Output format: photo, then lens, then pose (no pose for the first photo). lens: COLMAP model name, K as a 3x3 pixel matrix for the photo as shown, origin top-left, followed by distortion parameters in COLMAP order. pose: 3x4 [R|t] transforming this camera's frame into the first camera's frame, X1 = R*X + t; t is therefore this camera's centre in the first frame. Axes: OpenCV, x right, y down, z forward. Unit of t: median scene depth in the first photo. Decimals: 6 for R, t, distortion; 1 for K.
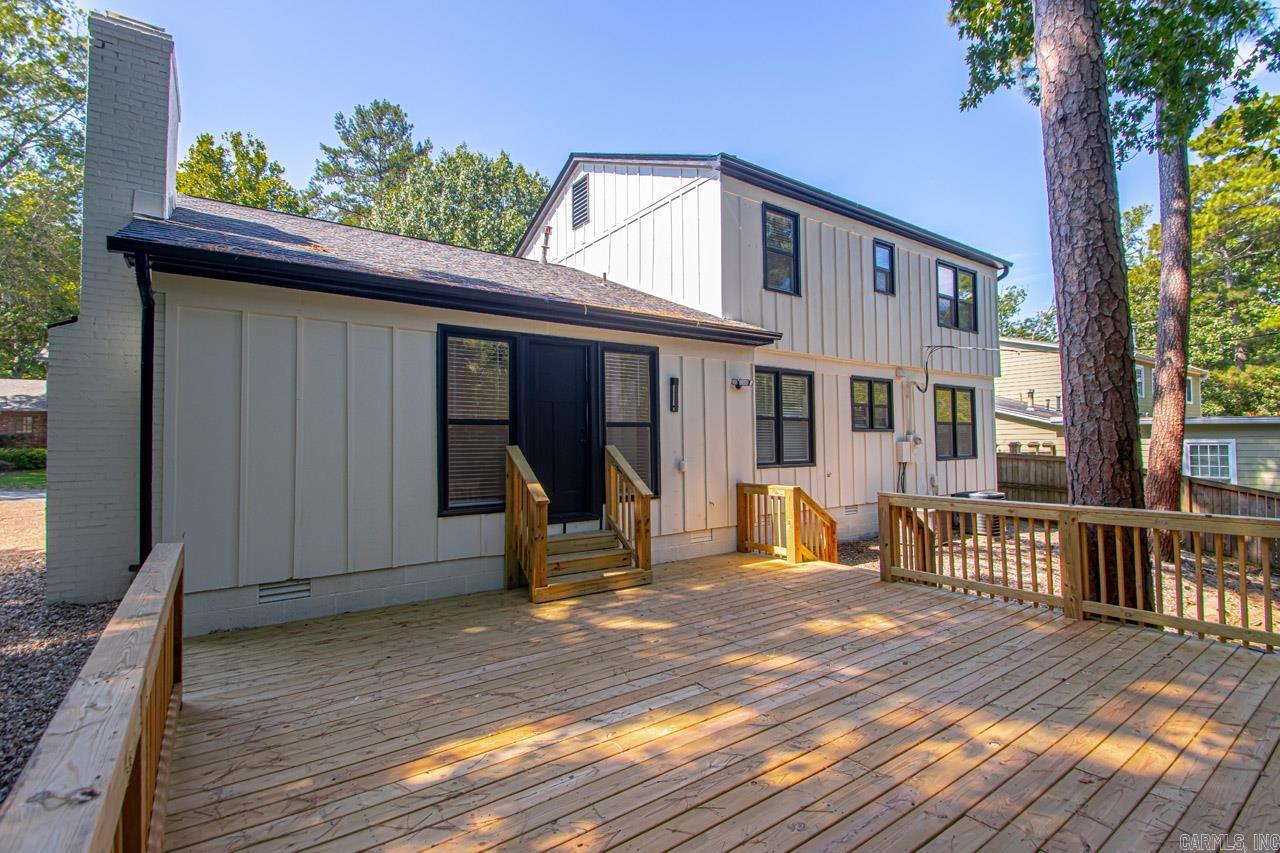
lens RADIAL K [[594.6, 0, 648.6], [0, 594.6, 424.5], [0, 0, 1]] dist [0.004402, -0.008386]
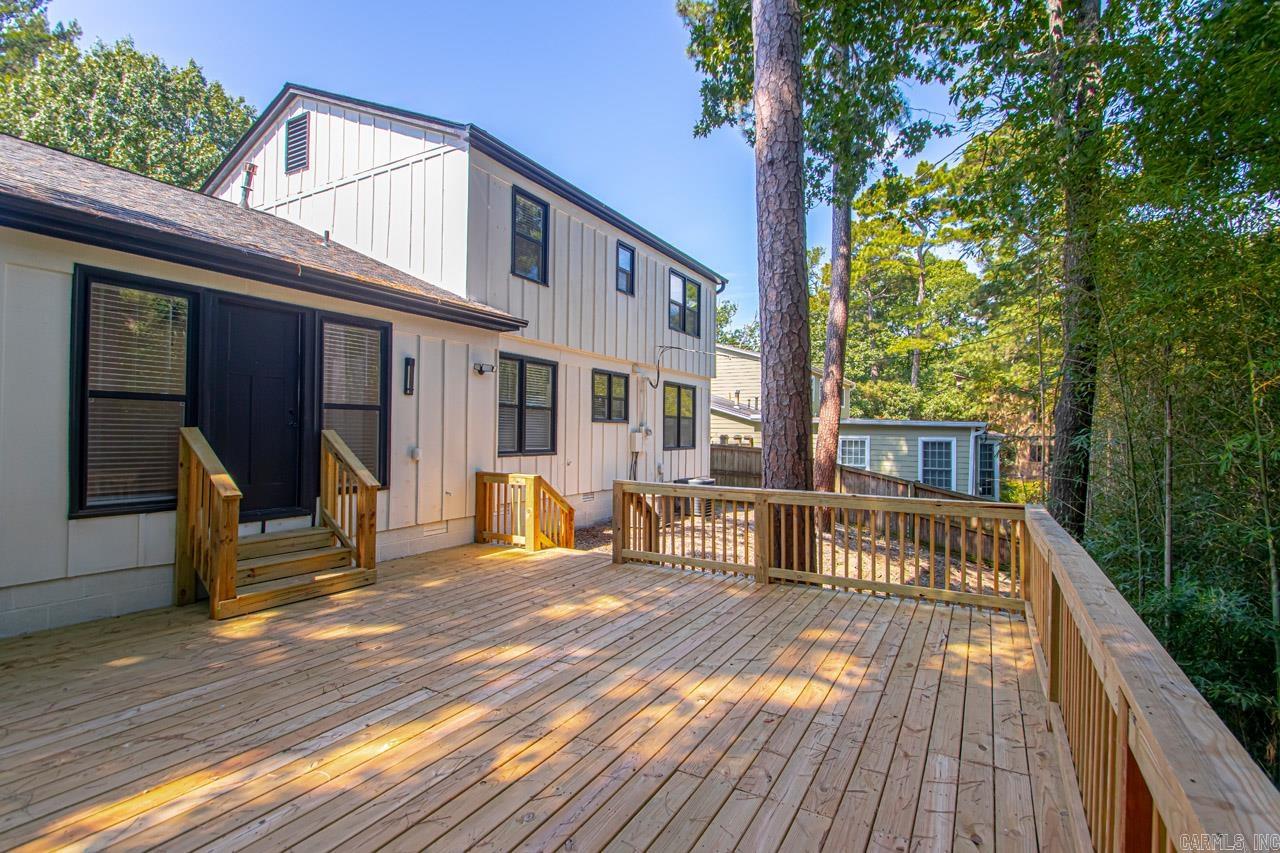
lens RADIAL K [[594.6, 0, 649.5], [0, 594.6, 423.0], [0, 0, 1]] dist [0.004402, -0.008386]
pose [[0.909826, 0.027856, 0.414055, 0.003292], [-0.035002, 0.999340, 0.009679, 0.000046], [-0.413512, -0.023299, 0.910200, 0.011452]]
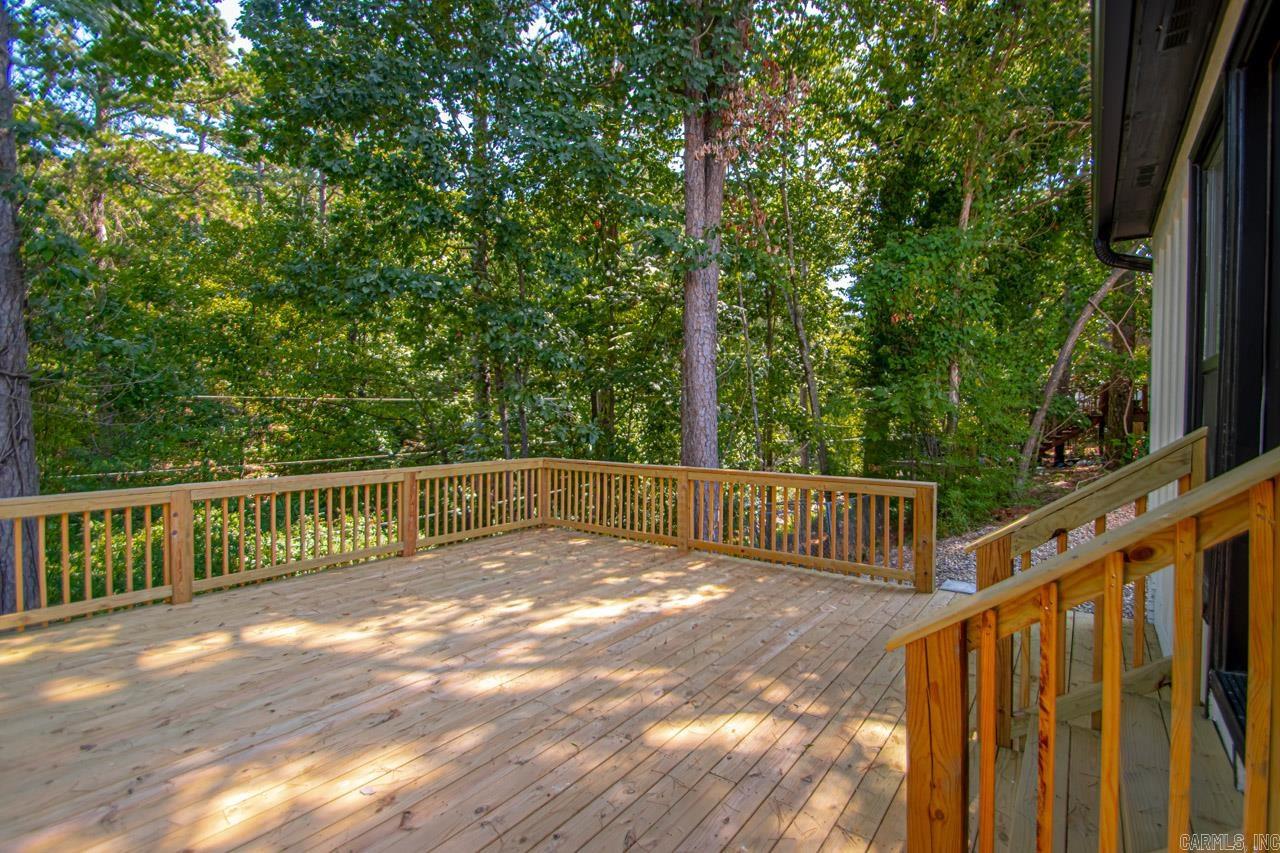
lens RADIAL K [[594.6, 0, 651.1], [0, 594.6, 428.9], [0, 0, 1]] dist [0.004402, -0.008386]
pose [[-0.951816, 0.012460, -0.306417, 0.196484], [0.014442, 0.999887, -0.004201, 0.037655], [0.306330, -0.008424, -0.951888, 1.404071]]
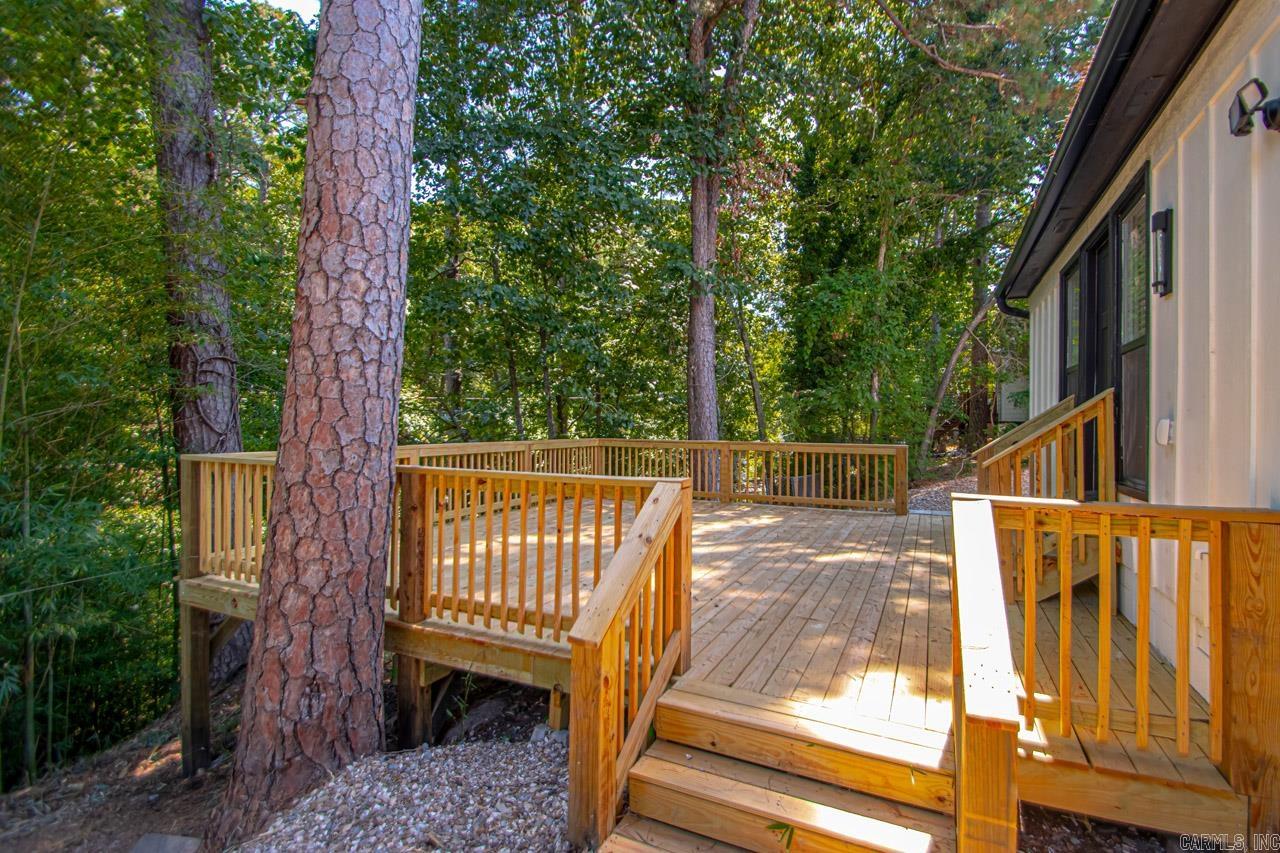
lens RADIAL K [[594.6, 0, 664.0], [0, 594.6, 418.1], [0, 0, 1]] dist [0.004402, -0.008386]
pose [[-0.869275, -0.002622, -0.494321, 0.712624], [0.014490, 0.999421, -0.030782, 0.093507], [0.494116, -0.033920, -0.868734, 1.621796]]
